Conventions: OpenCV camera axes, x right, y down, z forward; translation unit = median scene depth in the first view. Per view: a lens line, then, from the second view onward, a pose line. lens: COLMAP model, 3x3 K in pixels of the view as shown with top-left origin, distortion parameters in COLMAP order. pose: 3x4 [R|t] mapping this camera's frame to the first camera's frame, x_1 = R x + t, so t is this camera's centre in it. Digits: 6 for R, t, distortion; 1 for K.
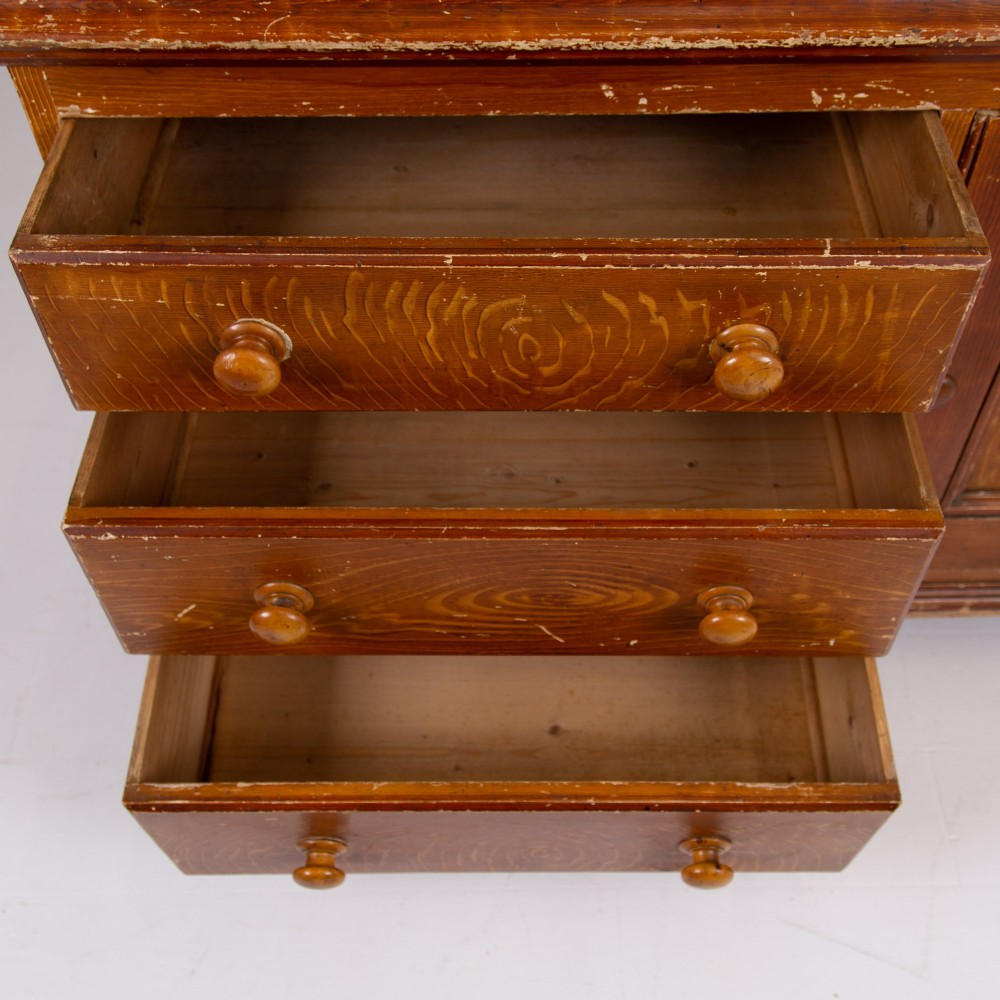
lens RADIAL K [[1384.5, 0, 548.4], [0, 1384.5, 851.7], [0, 0, 1]] dist [0.037357, -0.047402]
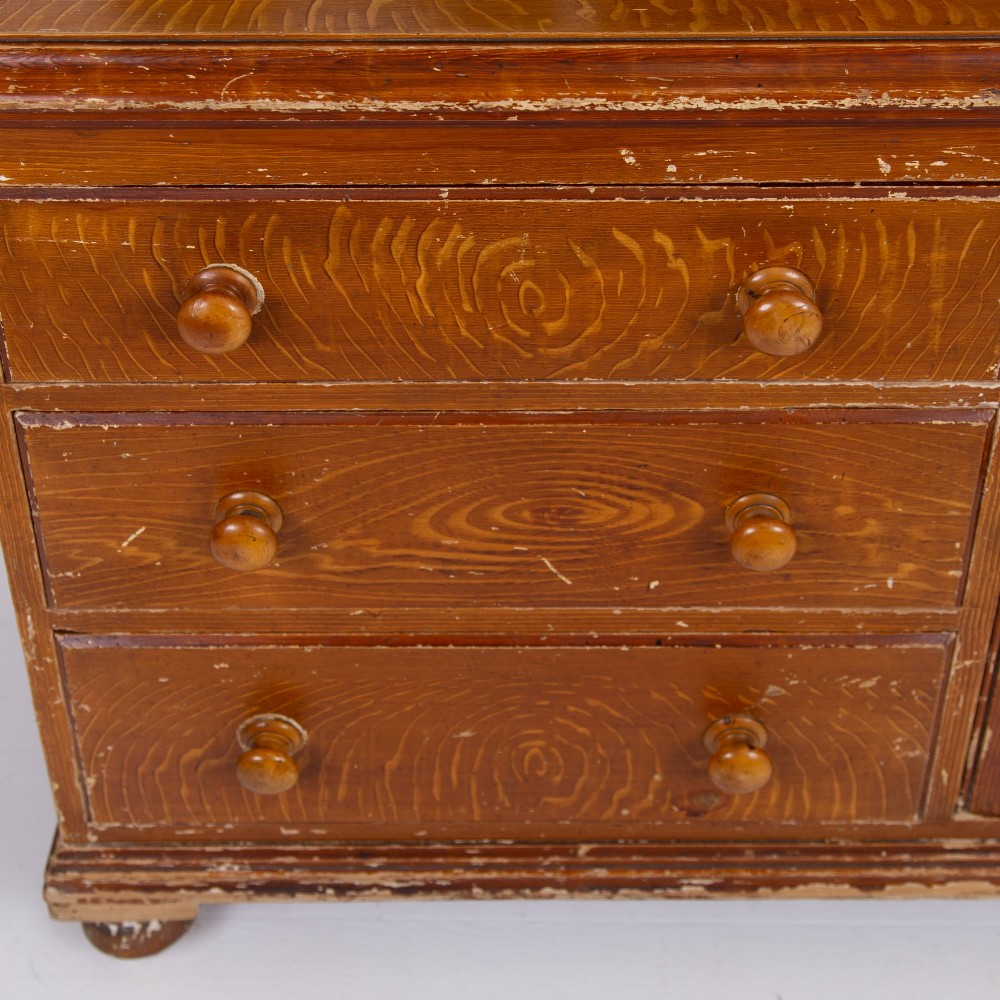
lens RADIAL K [[2367.8, 0, 496.9], [0, 2367.8, 549.9], [0, 0, 1]] dist [0.058208, -0.407992]
pose [[0.999572, -0.003832, -0.029018, 0.007306], [-0.008427, 0.911738, -0.410685, 0.414014], [0.028031, 0.410753, 0.911315, -0.315483]]
